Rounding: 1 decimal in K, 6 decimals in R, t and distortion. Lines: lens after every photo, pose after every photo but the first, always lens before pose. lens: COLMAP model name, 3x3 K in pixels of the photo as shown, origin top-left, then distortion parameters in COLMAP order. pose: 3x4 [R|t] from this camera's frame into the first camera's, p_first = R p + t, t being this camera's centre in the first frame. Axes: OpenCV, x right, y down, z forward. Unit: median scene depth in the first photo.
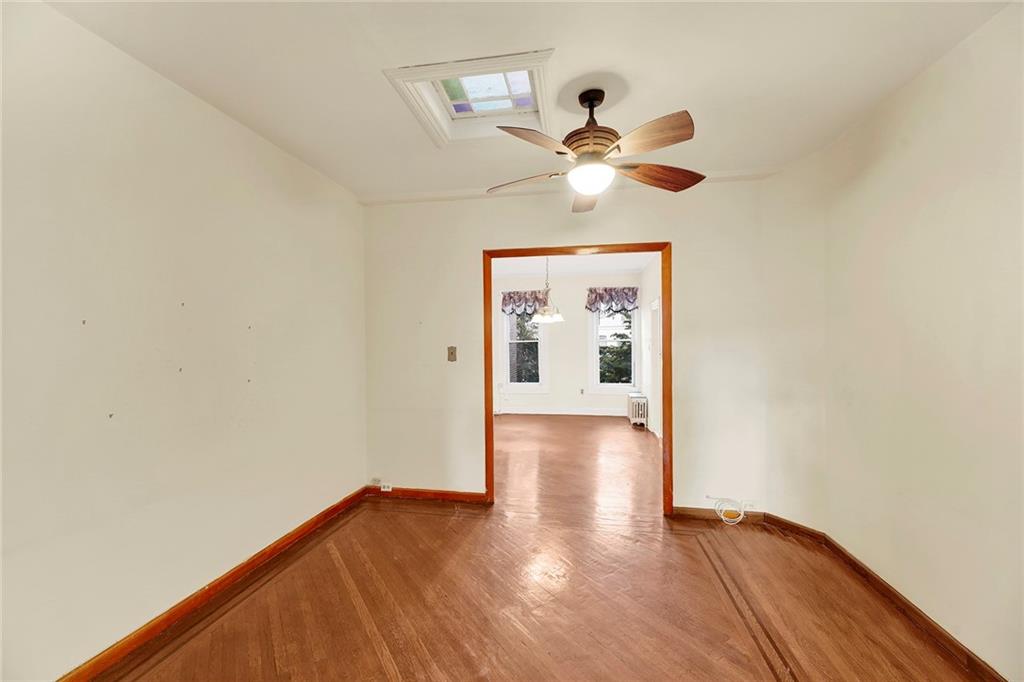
lens RADIAL K [[419.2, 0, 513.1], [0, 419.2, 344.6], [0, 0, 1]] dist [0.000435, -0.001659]
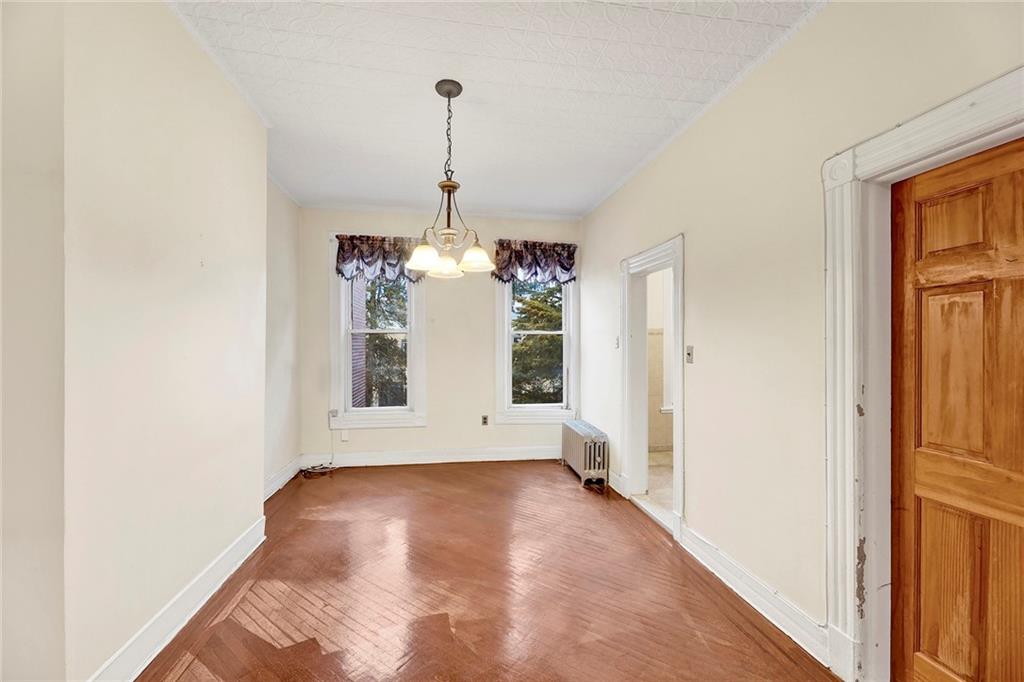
lens RADIAL K [[419.2, 0, 500.8], [0, 419.2, 348.8], [0, 0, 1]] dist [0.000435, -0.001659]
pose [[0.949114, 0.006980, 0.314855, 0.004352], [-0.008095, 0.999965, 0.002232, 0.013128], [-0.314828, -0.004668, 0.949137, 0.455261]]
